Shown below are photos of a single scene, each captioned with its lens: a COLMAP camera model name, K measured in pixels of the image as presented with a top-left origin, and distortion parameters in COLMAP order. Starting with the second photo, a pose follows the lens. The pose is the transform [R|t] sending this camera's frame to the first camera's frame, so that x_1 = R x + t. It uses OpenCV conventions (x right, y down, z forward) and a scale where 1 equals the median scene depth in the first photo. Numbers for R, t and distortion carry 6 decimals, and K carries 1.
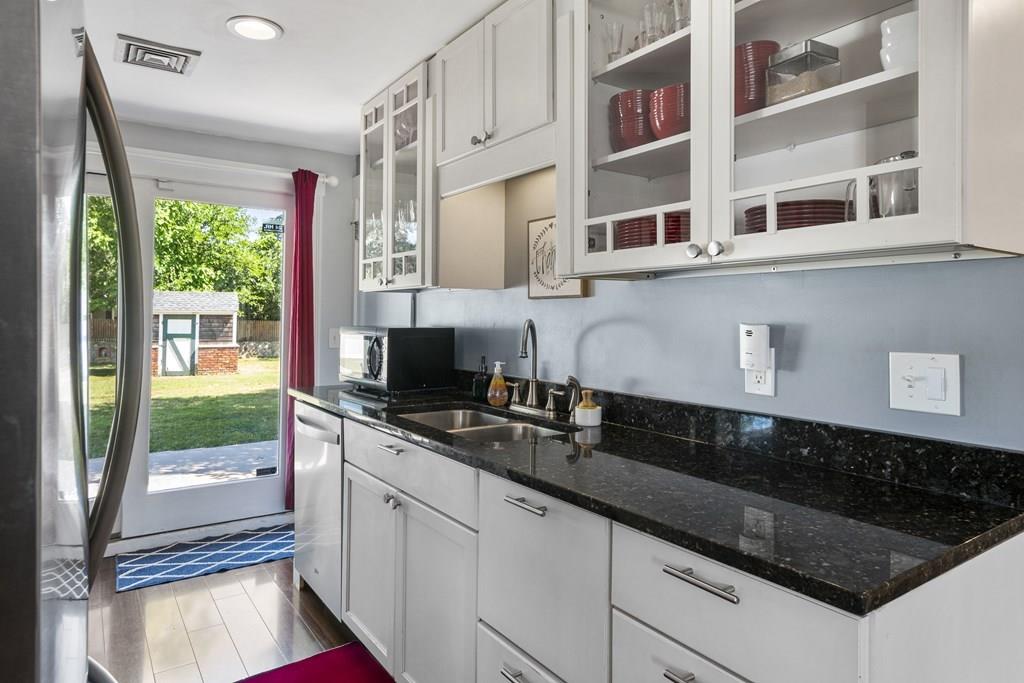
lens RADIAL K [[610.7, 0, 489.8], [0, 610.7, 304.3], [0, 0, 1]] dist [0.008876, 0.000482]
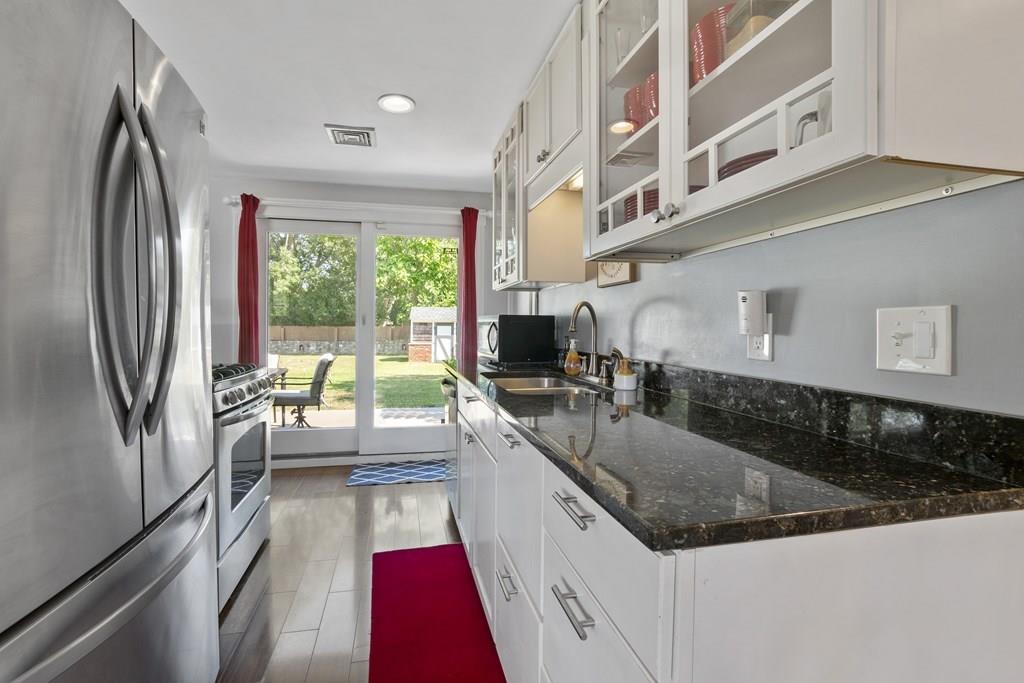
lens RADIAL K [[452.9, 0, 498.0], [0, 452.9, 324.4], [0, 0, 1]] dist [-0.016303, -0.000193]
pose [[0.928525, -0.001751, -0.371266, 0.227803], [0.007261, 0.999883, 0.013445, 0.054210], [0.371199, -0.015179, 0.928429, 0.101337]]
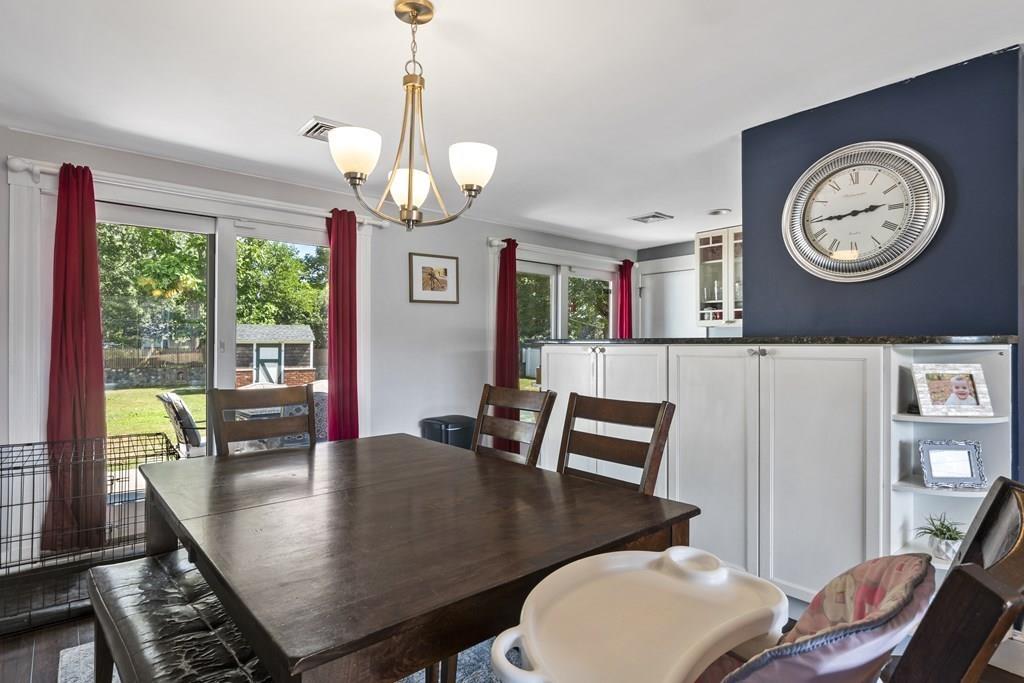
lens RADIAL K [[537.7, 0, 482.4], [0, 537.7, 346.6], [0, 0, 1]] dist [0.002847, -0.000848]
pose [[0.994292, -0.002601, 0.106661, -1.466402], [0.000490, 0.999804, 0.019813, 0.012391], [-0.106691, -0.019647, 0.994098, -0.894415]]
